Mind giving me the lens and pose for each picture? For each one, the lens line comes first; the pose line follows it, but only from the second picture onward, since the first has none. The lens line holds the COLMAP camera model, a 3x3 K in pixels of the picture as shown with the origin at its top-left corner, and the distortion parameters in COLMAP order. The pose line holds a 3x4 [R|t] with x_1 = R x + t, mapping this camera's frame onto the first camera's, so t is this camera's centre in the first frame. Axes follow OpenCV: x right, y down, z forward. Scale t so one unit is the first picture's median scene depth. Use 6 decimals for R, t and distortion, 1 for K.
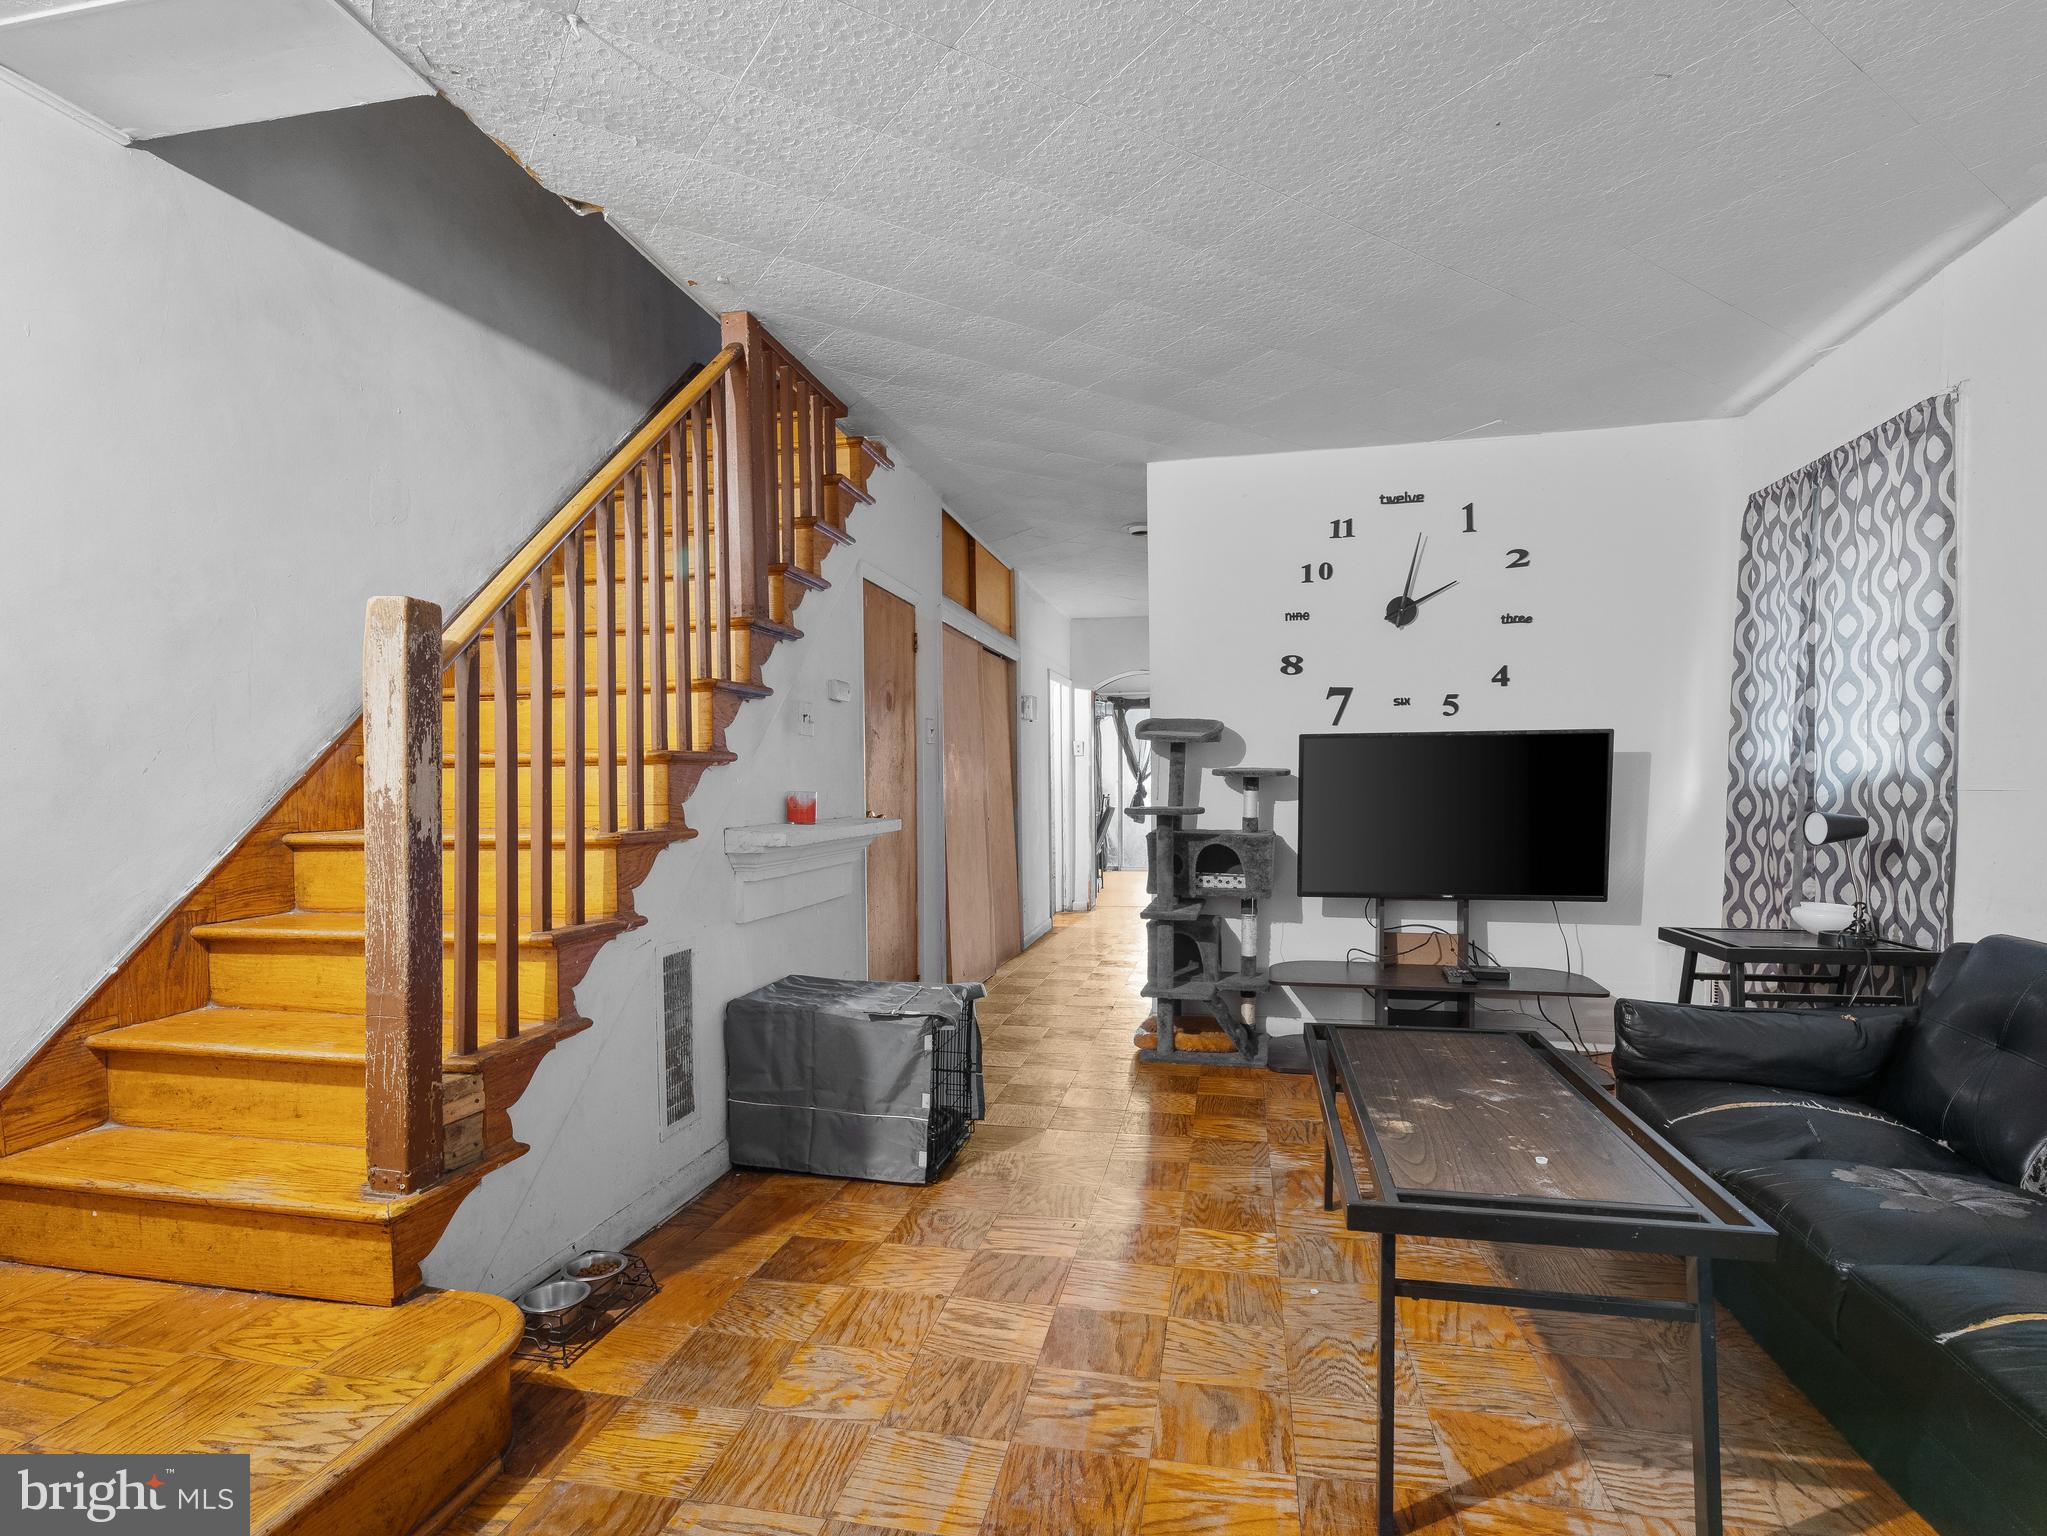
lens RADIAL K [[949.6, 0, 1031.1], [0, 949.6, 779.5], [0, 0, 1]] dist [-0.004508, -0.000009]
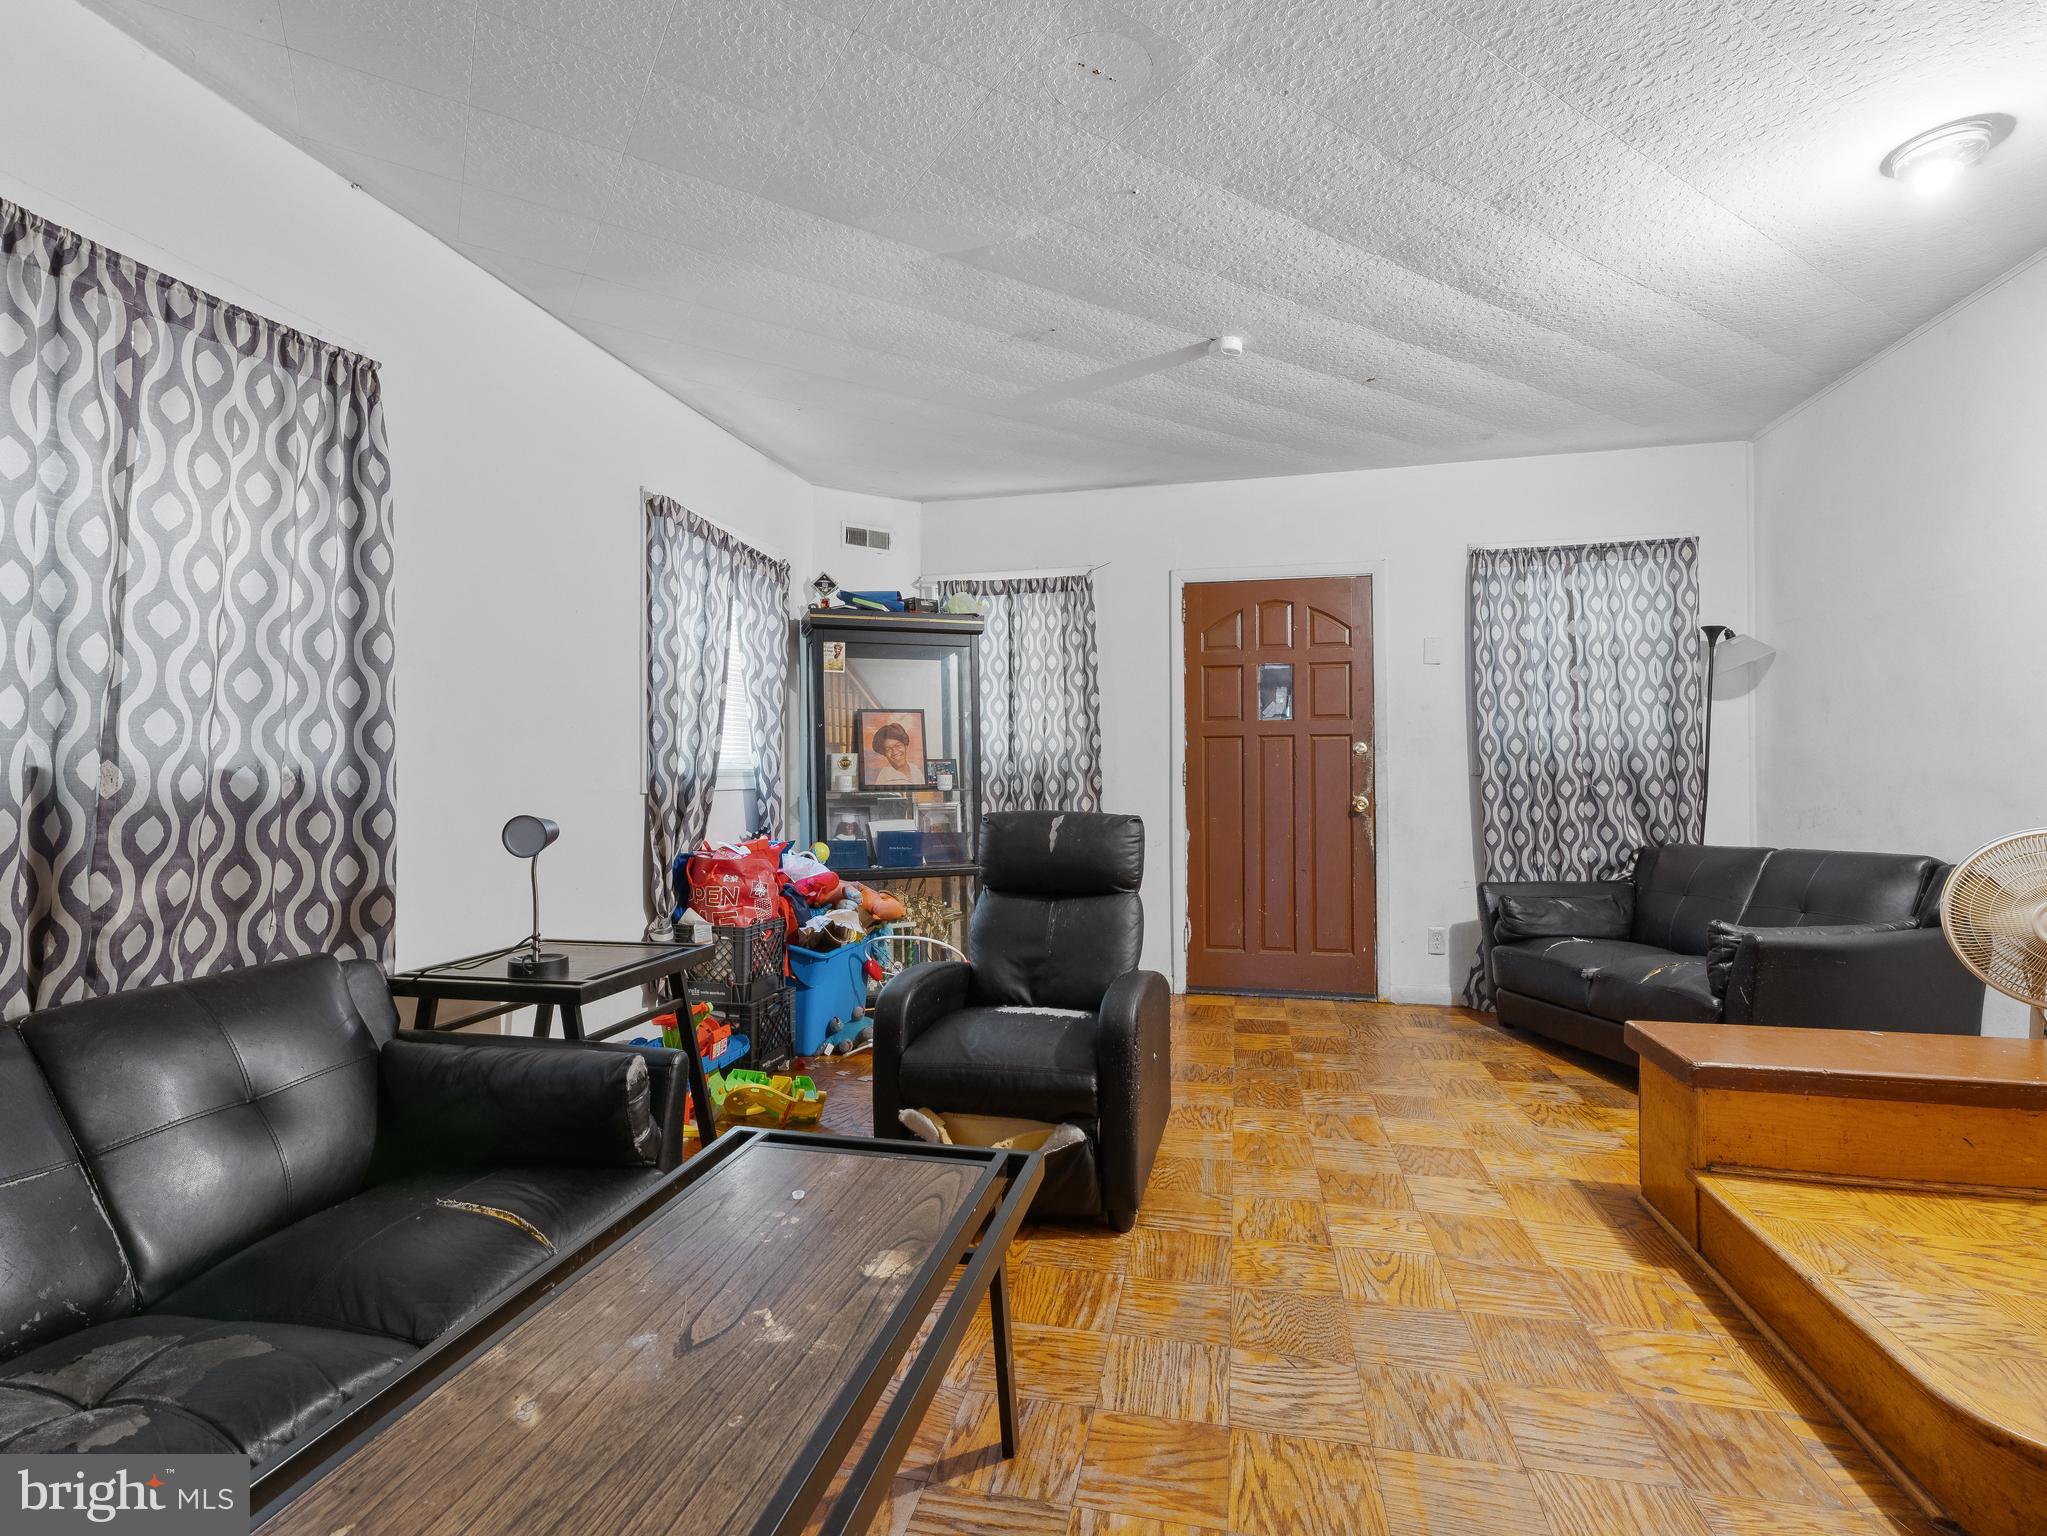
lens RADIAL K [[949.6, 0, 1024.4], [0, 949.6, 775.5], [0, 0, 1]] dist [-0.004508, -0.000009]
pose [[-0.999862, 0.011401, 0.012053, 0.316862], [0.011499, 0.999901, 0.008128, -0.011398], [-0.011959, 0.008265, -0.999894, 2.003903]]
